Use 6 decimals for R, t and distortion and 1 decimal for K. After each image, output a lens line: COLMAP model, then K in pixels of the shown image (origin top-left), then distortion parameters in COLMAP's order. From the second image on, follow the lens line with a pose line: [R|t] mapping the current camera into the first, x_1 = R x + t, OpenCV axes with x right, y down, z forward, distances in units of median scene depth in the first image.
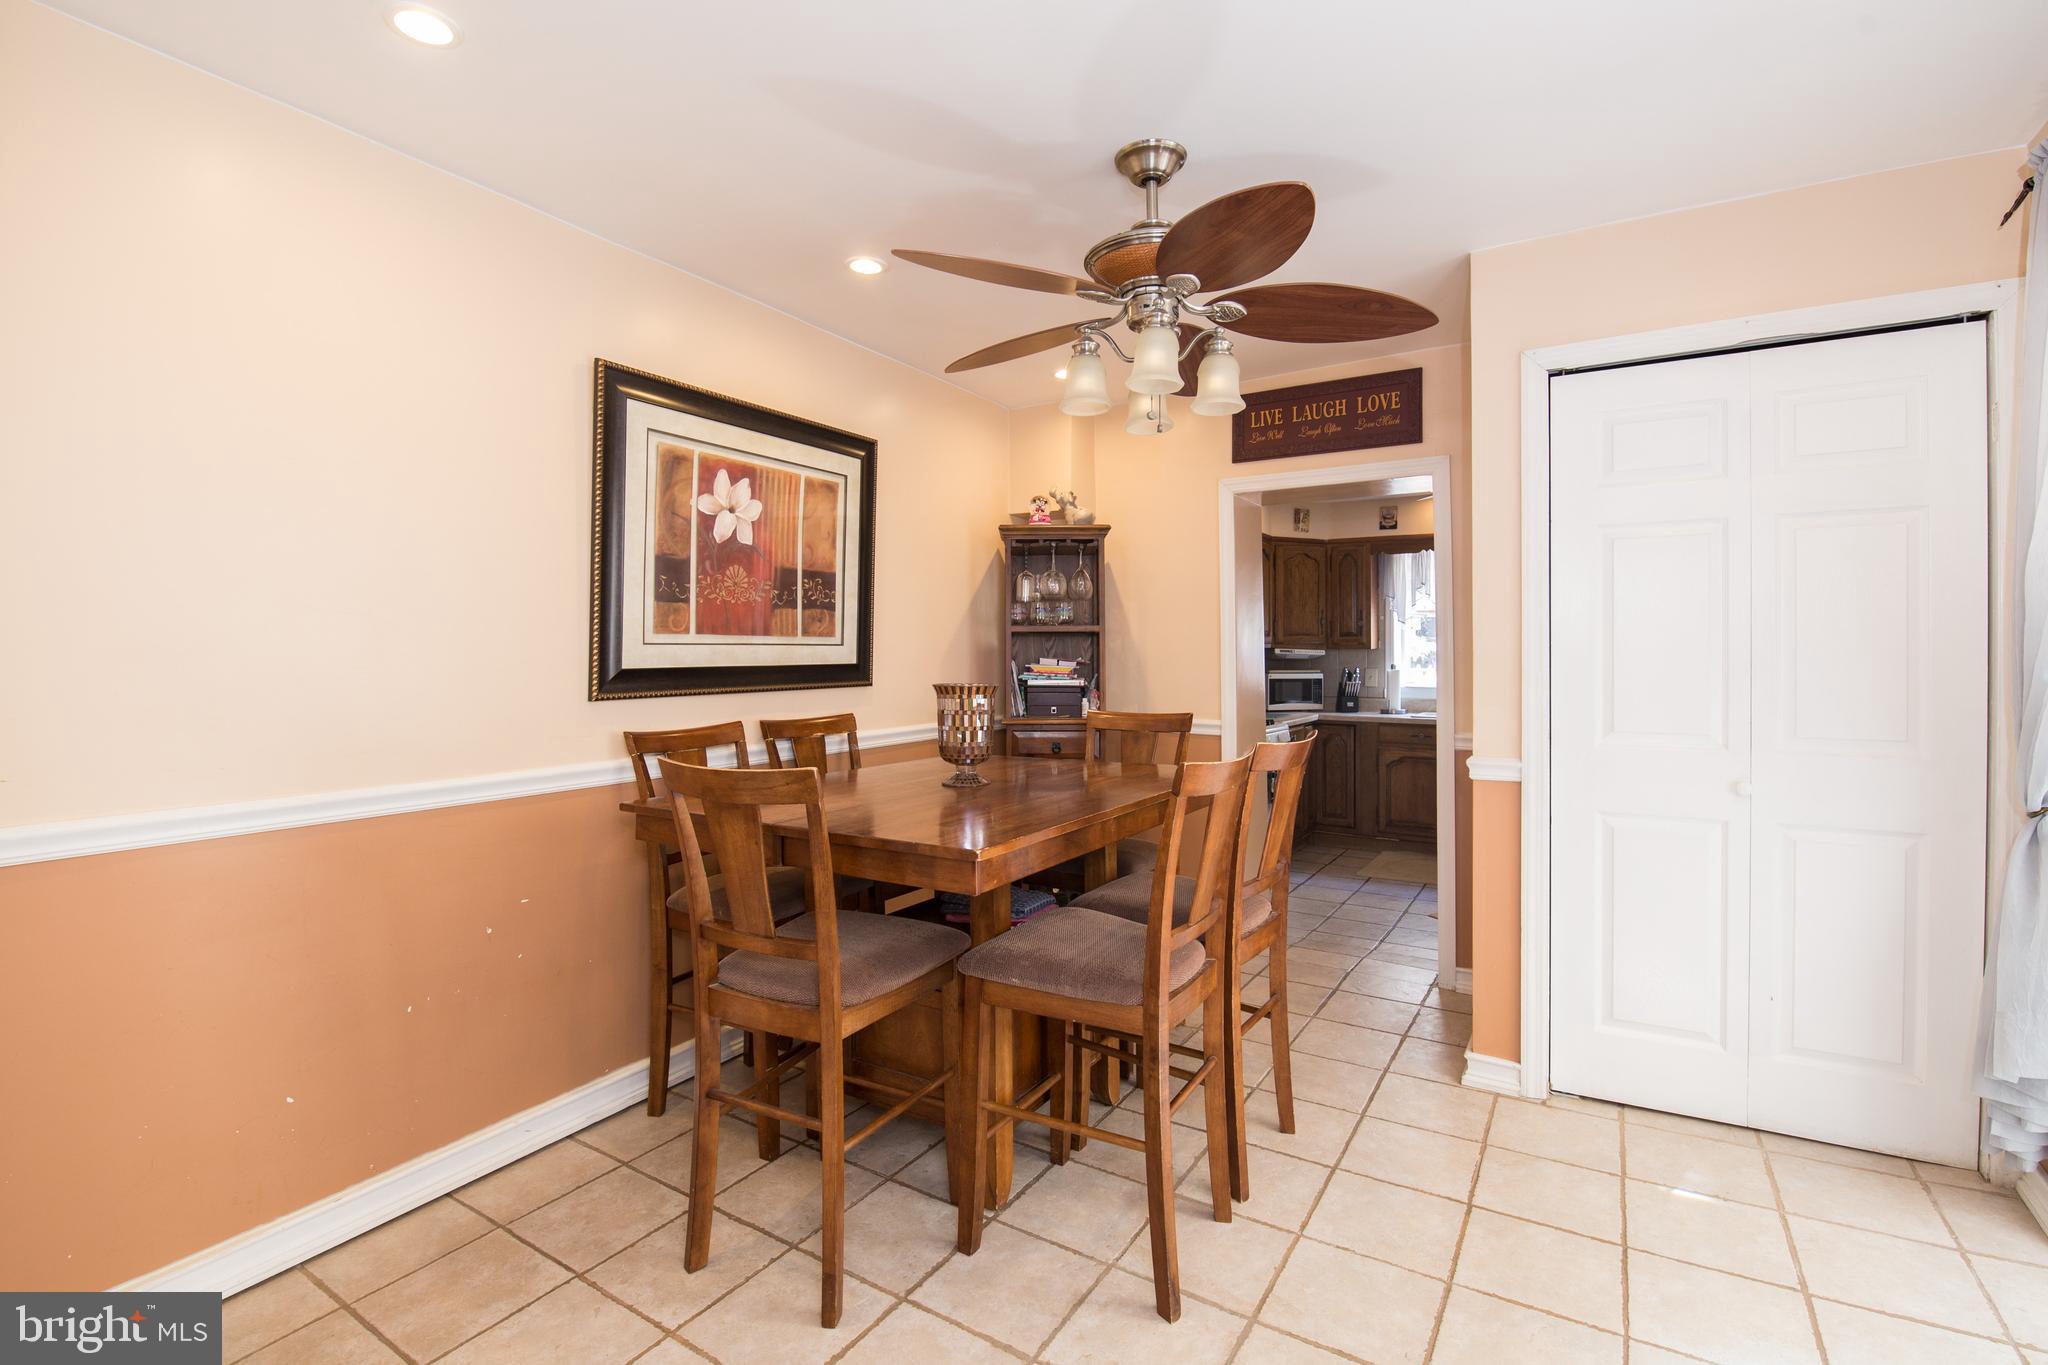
lens RADIAL K [[907.1, 0, 1045.9], [0, 907.1, 651.9], [0, 0, 1]] dist [0.000048, -0.010867]
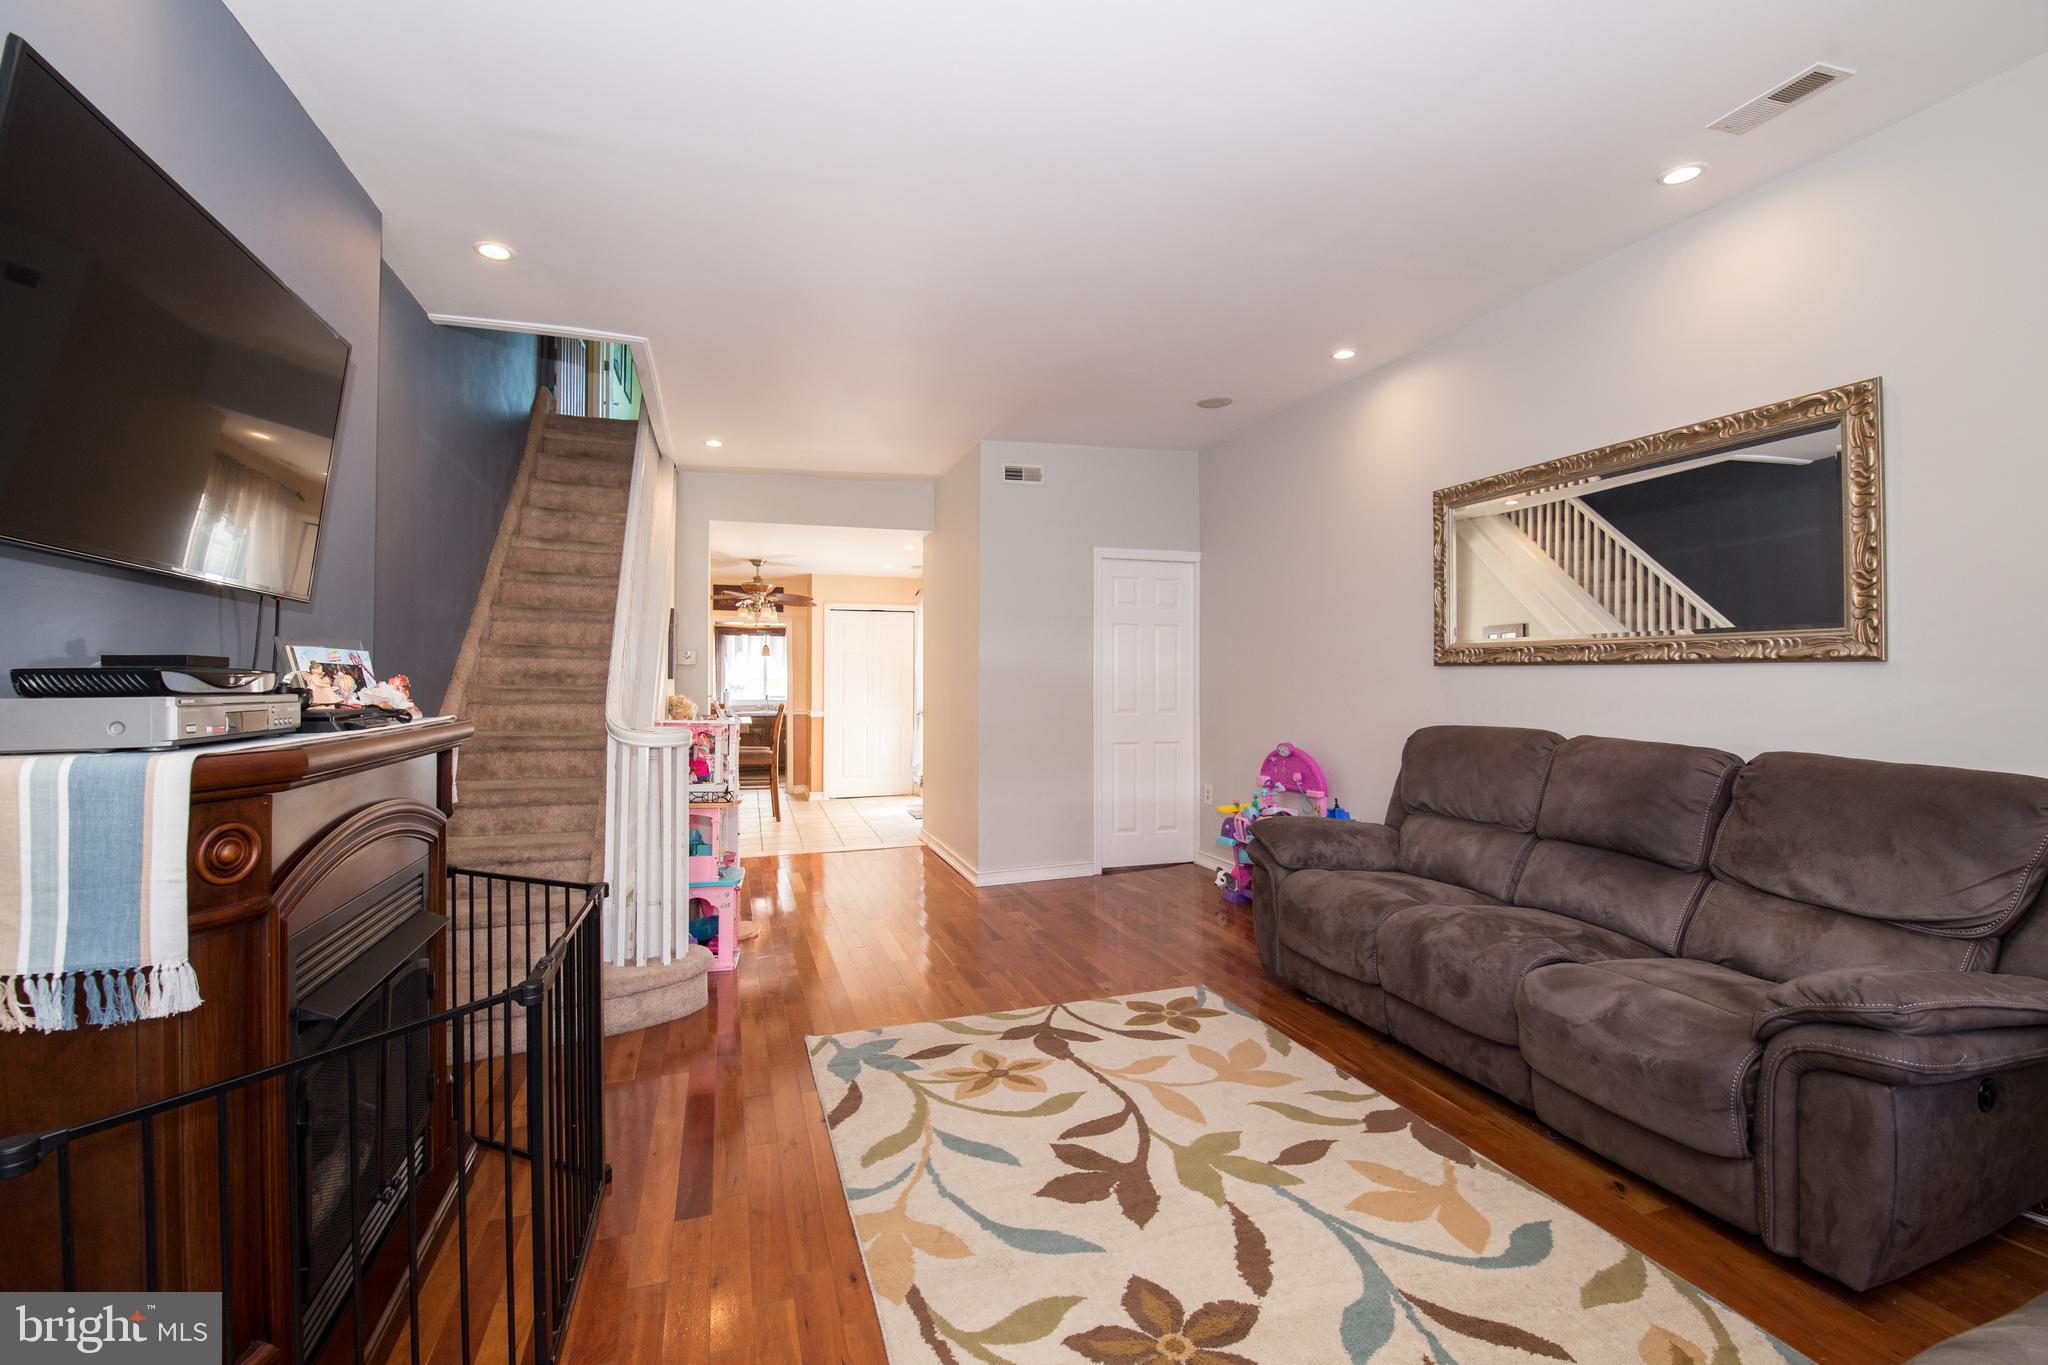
lens RADIAL K [[887.9, 0, 1017.2], [0, 887.9, 667.1], [0, 0, 1]] dist [-0.002104, -0.010777]
pose [[0.659758, 0.016725, 0.751292, -1.603102], [-0.003854, 0.999814, -0.018873, 0.002254], [-0.751468, 0.009556, 0.659700, -1.897966]]
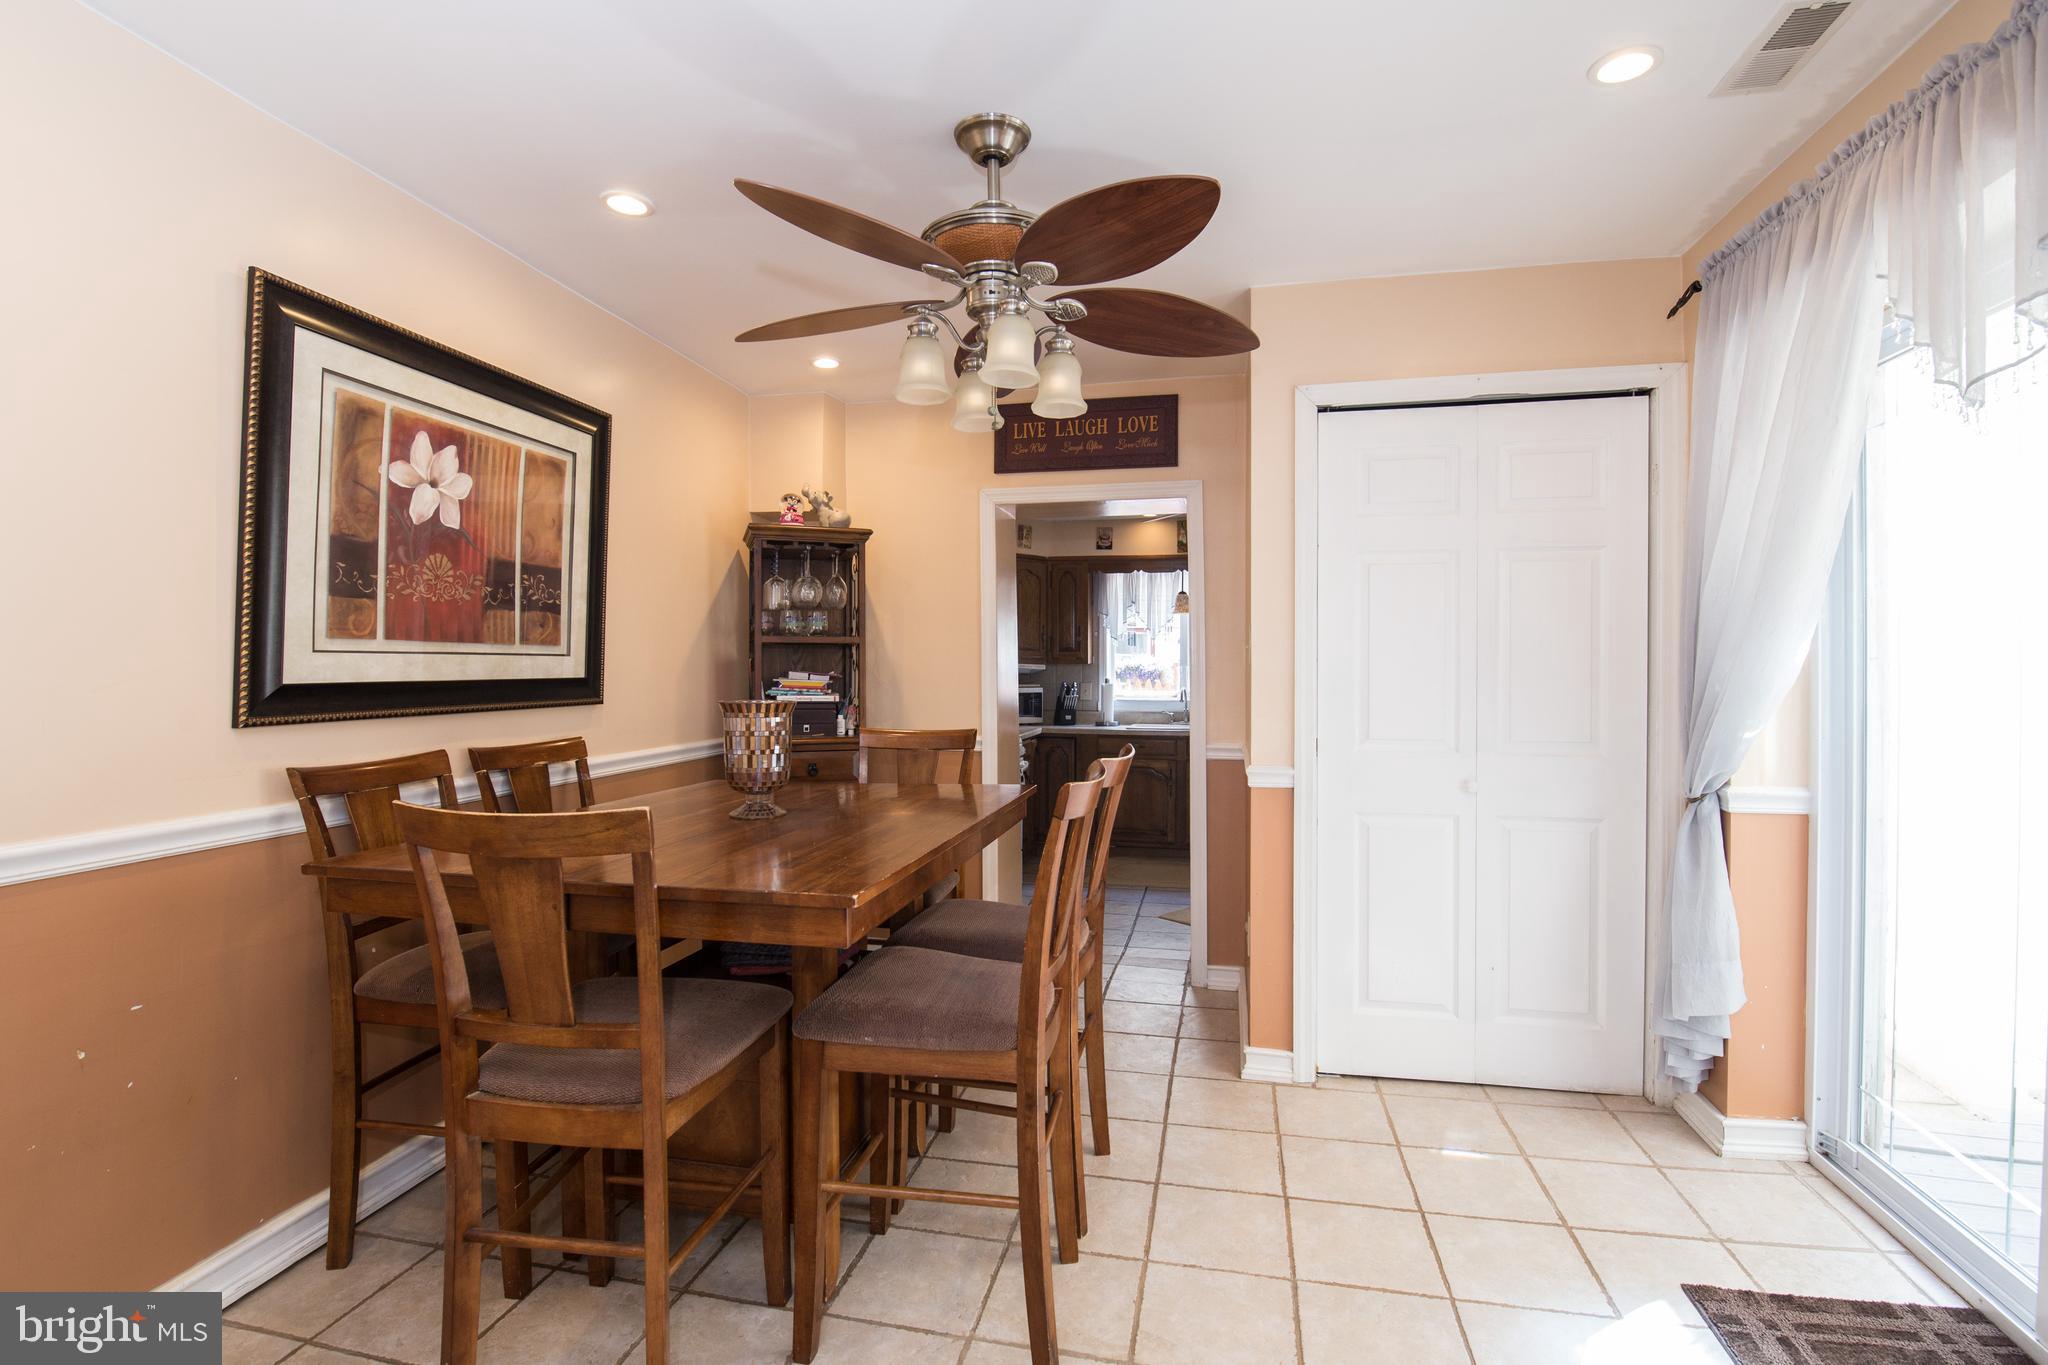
lens RADIAL K [[914.5, 0, 1024.6], [0, 914.5, 665.0], [0, 0, 1]] dist [-0.000196, -0.010668]
pose [[0.944921, 0.004629, 0.327265, -0.121872], [-0.004100, 0.999989, -0.002306, 0.001950], [-0.327272, 0.000837, 0.944930, 0.078598]]
